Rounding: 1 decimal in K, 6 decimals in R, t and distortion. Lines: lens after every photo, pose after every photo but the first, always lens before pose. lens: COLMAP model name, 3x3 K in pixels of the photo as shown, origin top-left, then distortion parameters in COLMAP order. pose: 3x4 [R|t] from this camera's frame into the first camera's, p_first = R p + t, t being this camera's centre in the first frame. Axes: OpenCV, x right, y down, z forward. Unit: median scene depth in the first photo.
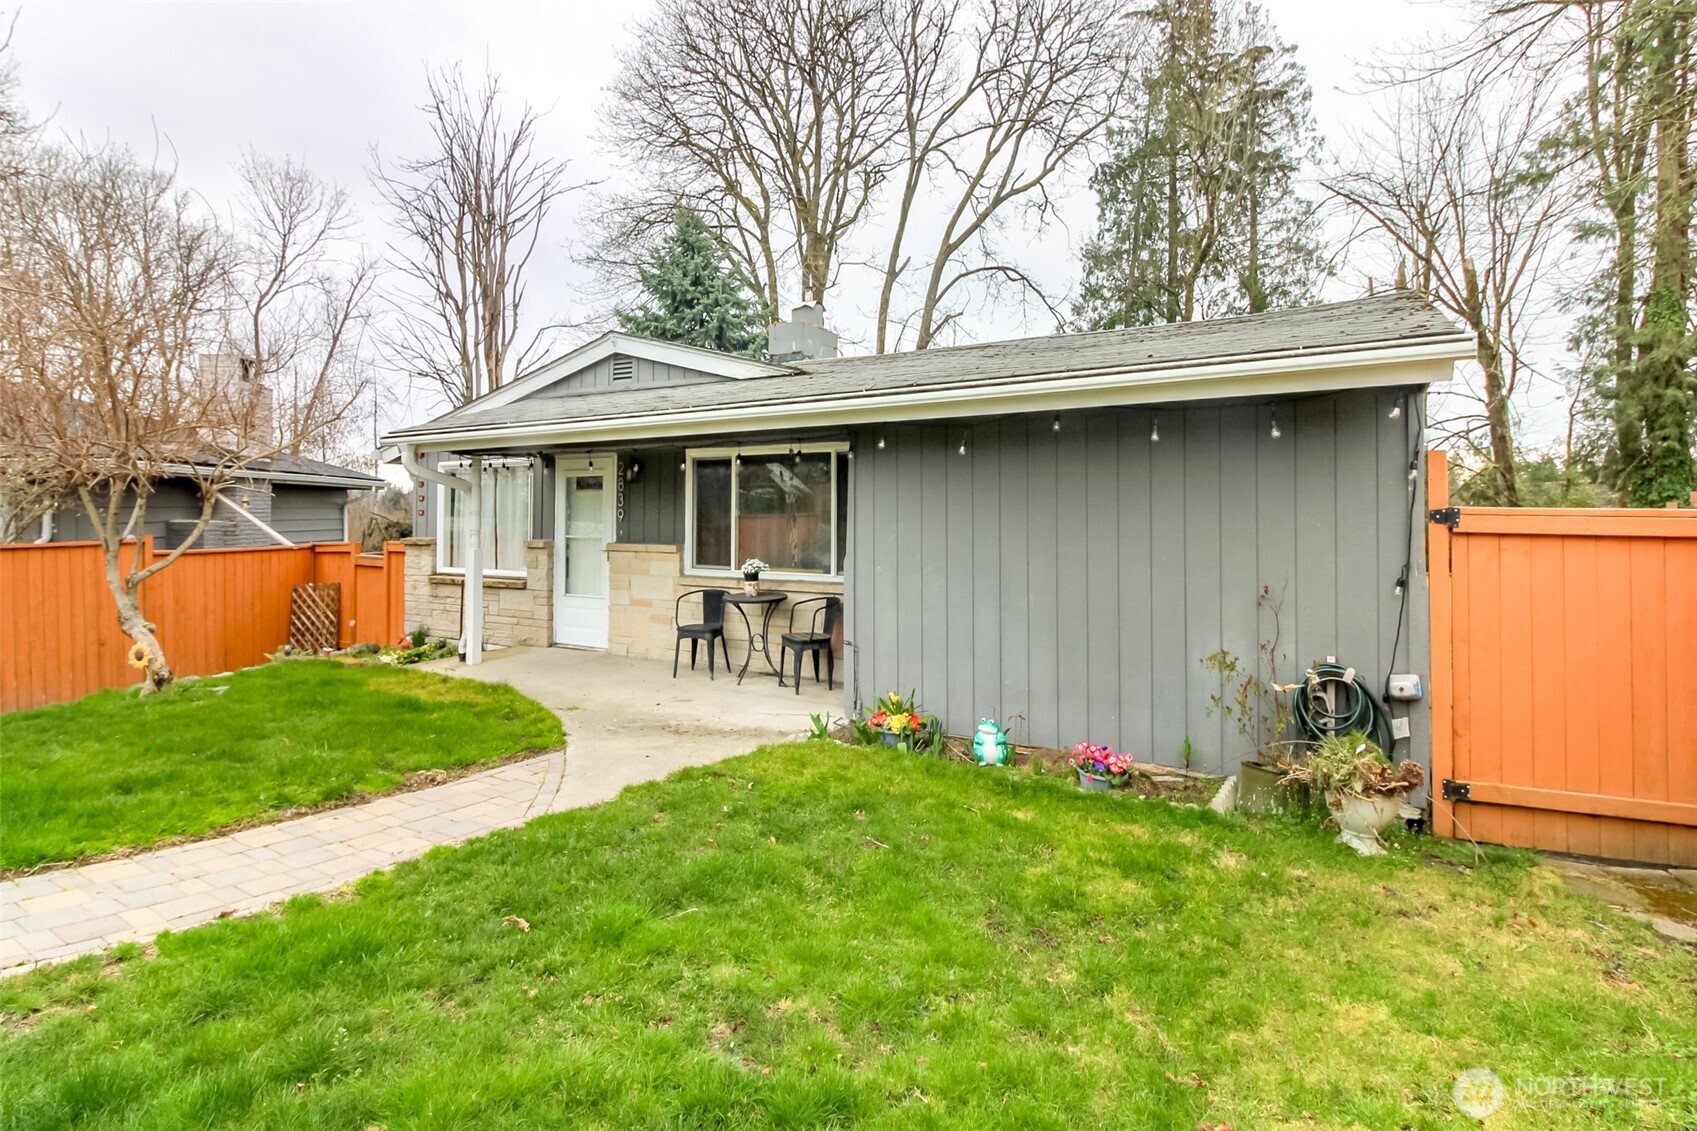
lens RADIAL K [[879.3, 0, 823.2], [0, 879.3, 507.4], [0, 0, 1]] dist [0.012676, 0.000319]
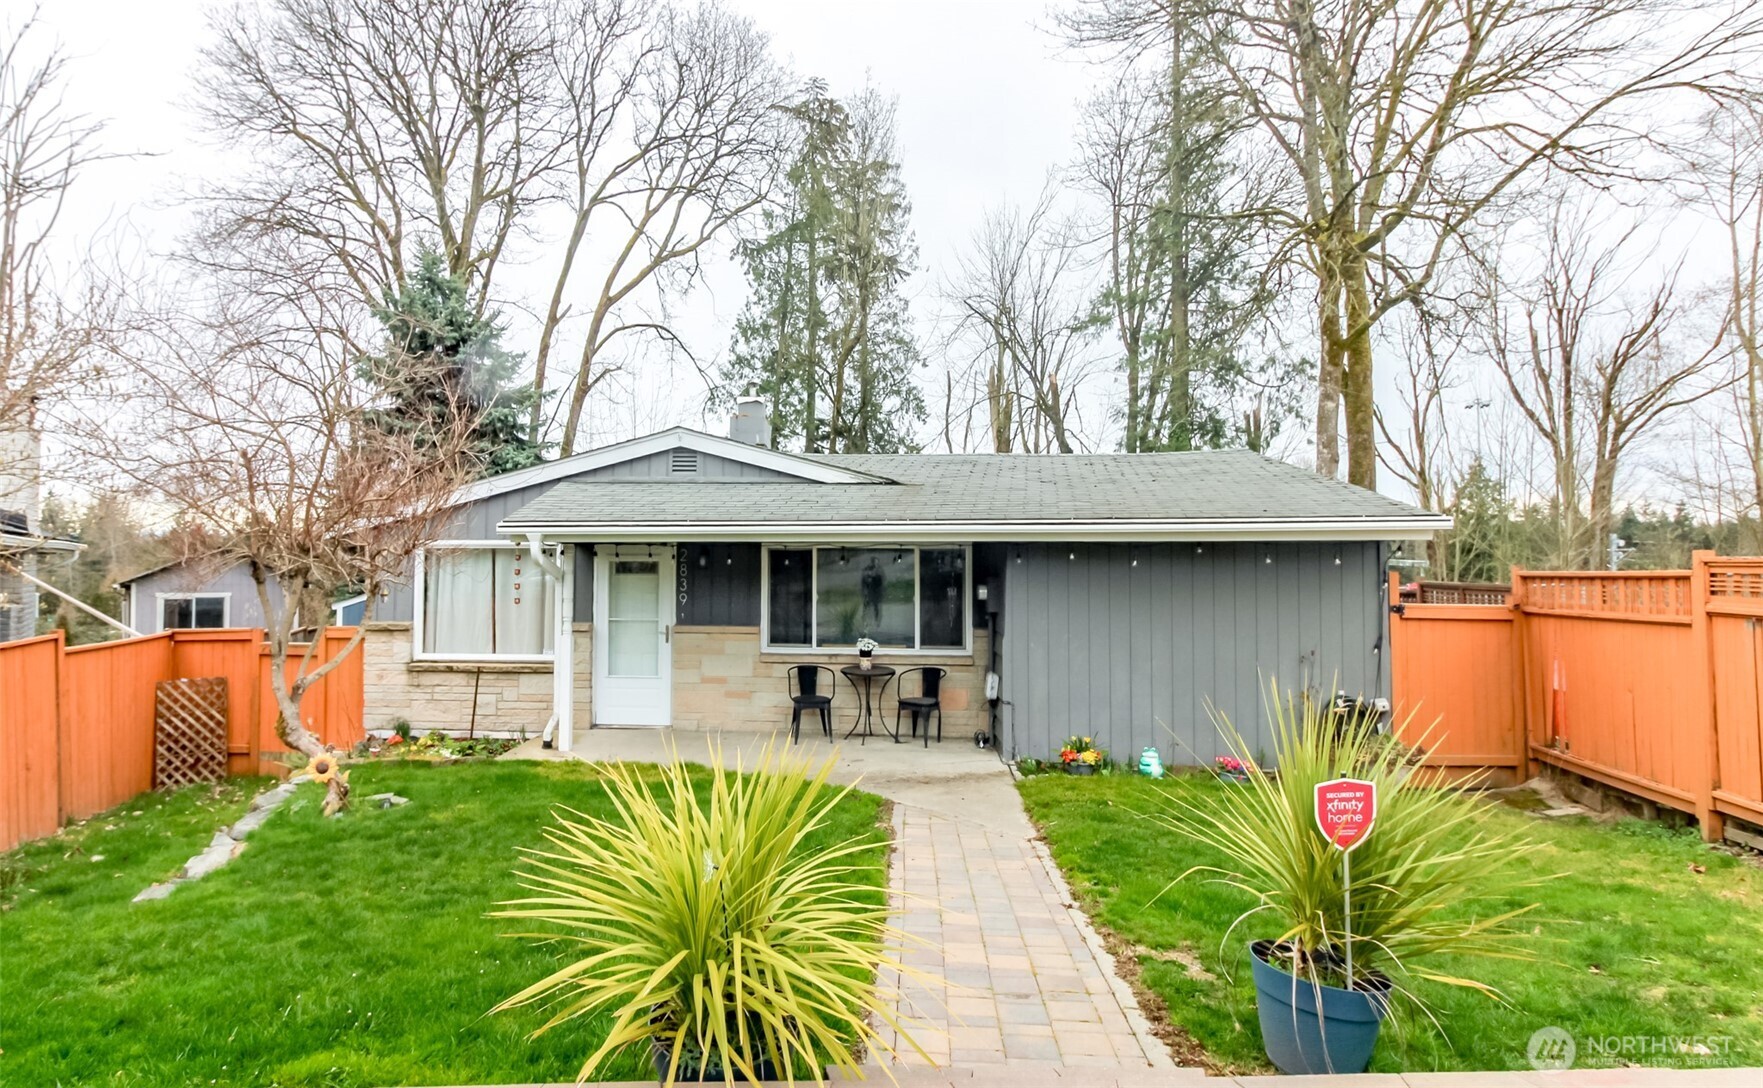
lens RADIAL K [[930.1, 0, 798.6], [0, 930.1, 545.5], [0, 0, 1]] dist [0.011736, -0.001282]
pose [[0.889986, 0.012121, 0.455827, -0.528428], [-0.006566, 0.999884, -0.013769, -0.035781], [-0.455941, 0.009261, 0.889962, -0.059720]]
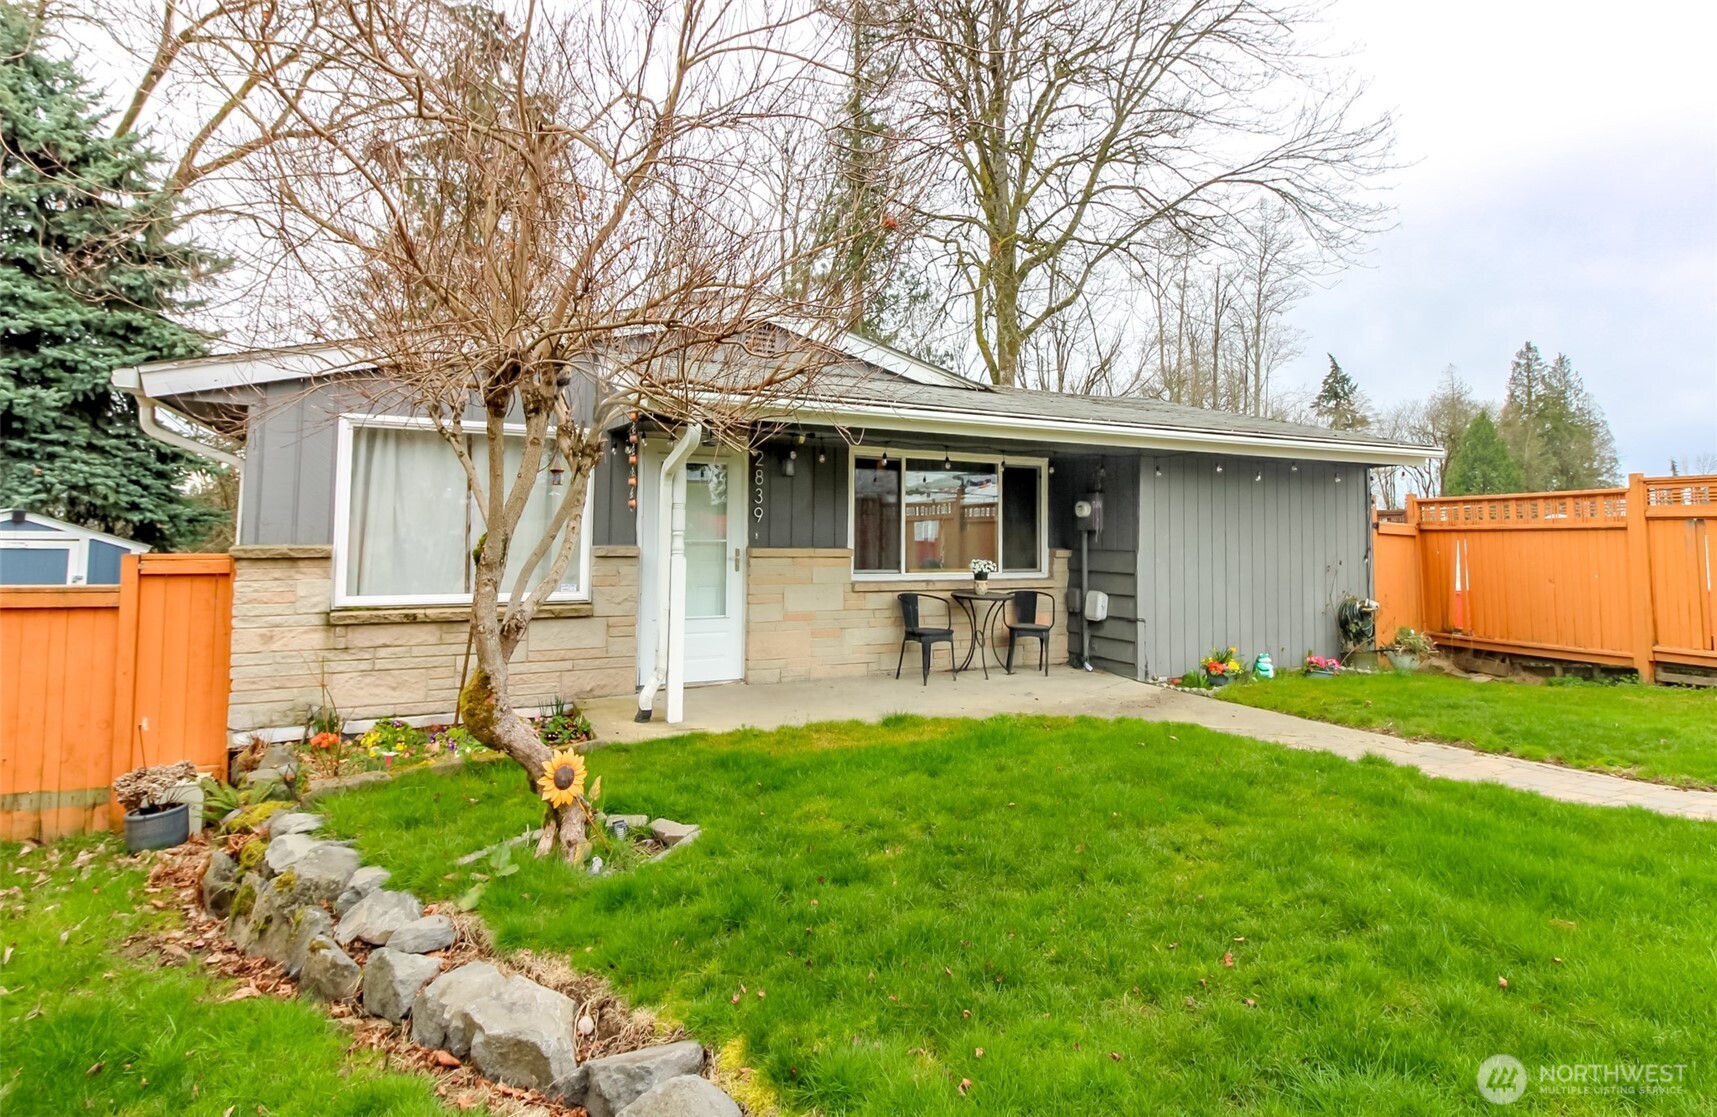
lens RADIAL K [[871.4, 0, 859.6], [0, 871.4, 499.3], [0, 0, 1]] dist [0.006913, 0.000562]
pose [[0.503249, 0.042990, 0.863071, -0.760328], [-0.015944, 0.999054, -0.040466, 0.022052], [-0.863994, 0.006604, 0.503458, 0.426289]]
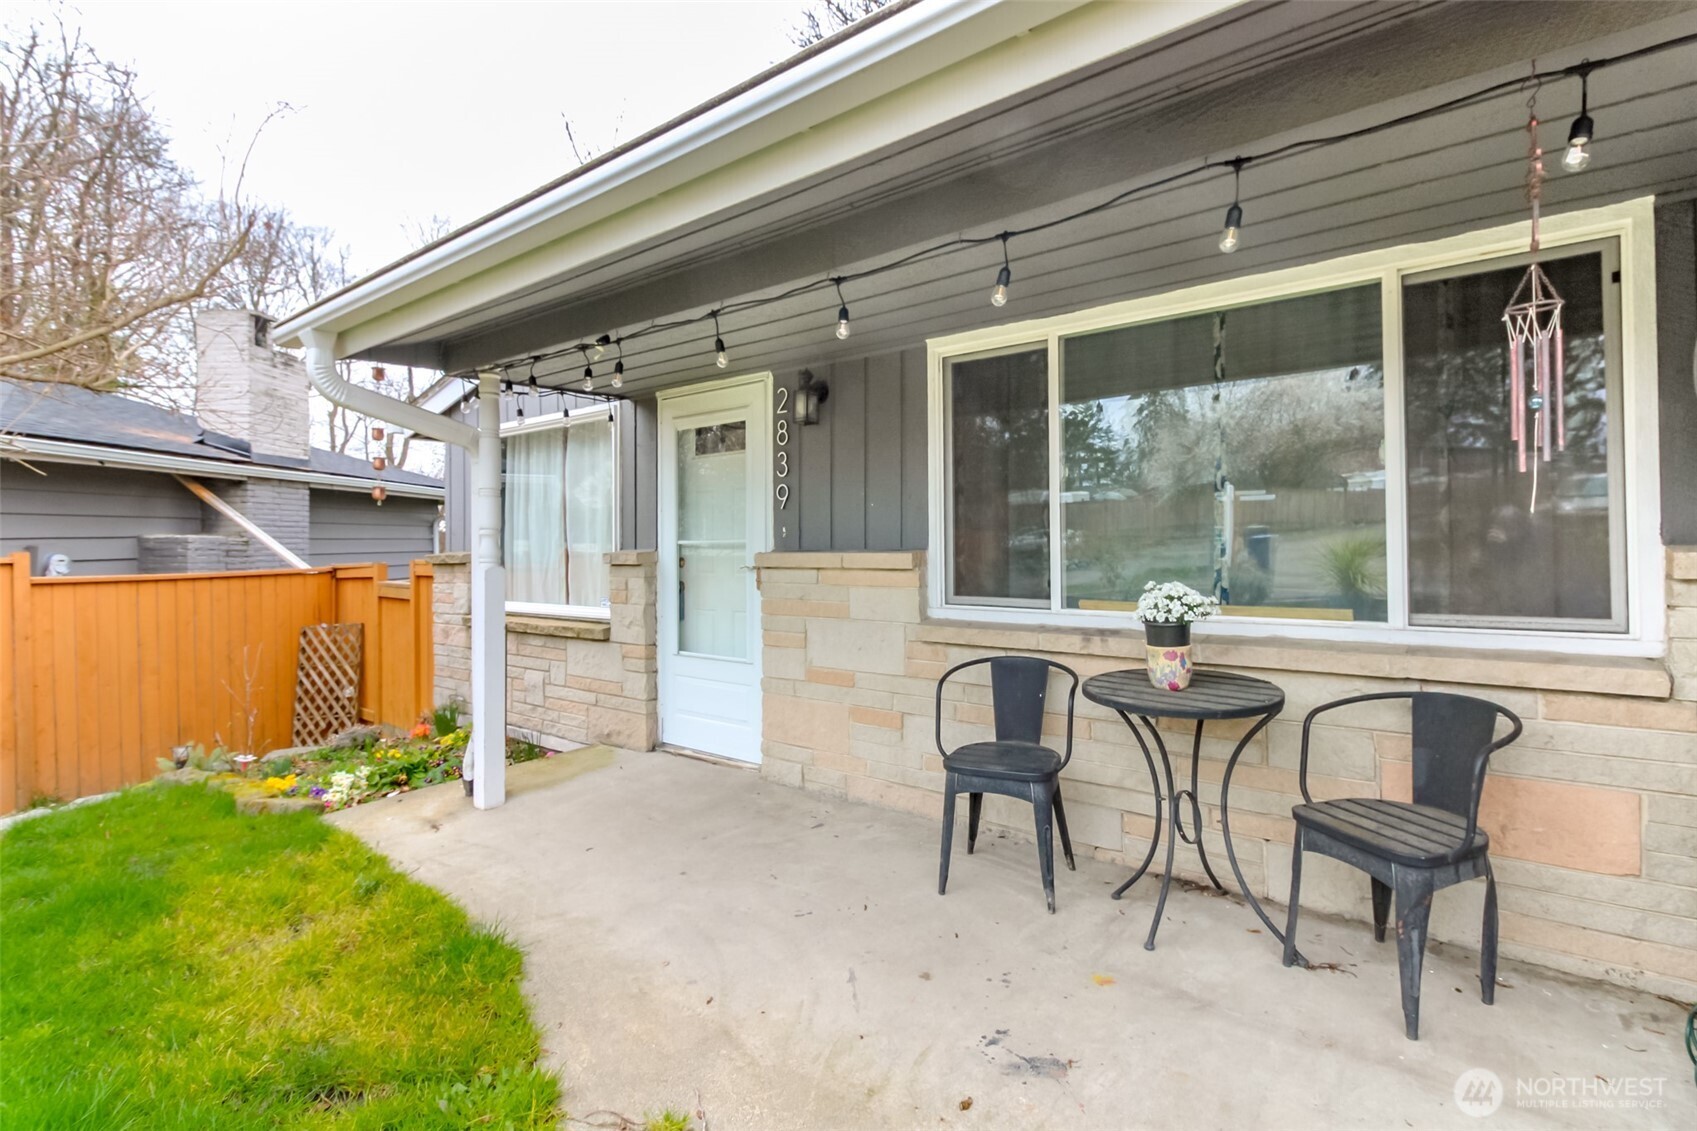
lens RADIAL K [[787.6, 0, 866.9], [0, 787.6, 541.7], [0, 0, 1]] dist [0.001720, -0.000395]
pose [[0.996689, -0.012533, -0.080334, -0.126427], [0.012991, 0.999902, 0.005182, 0.027953], [0.080262, -0.006208, 0.996754, 0.481615]]
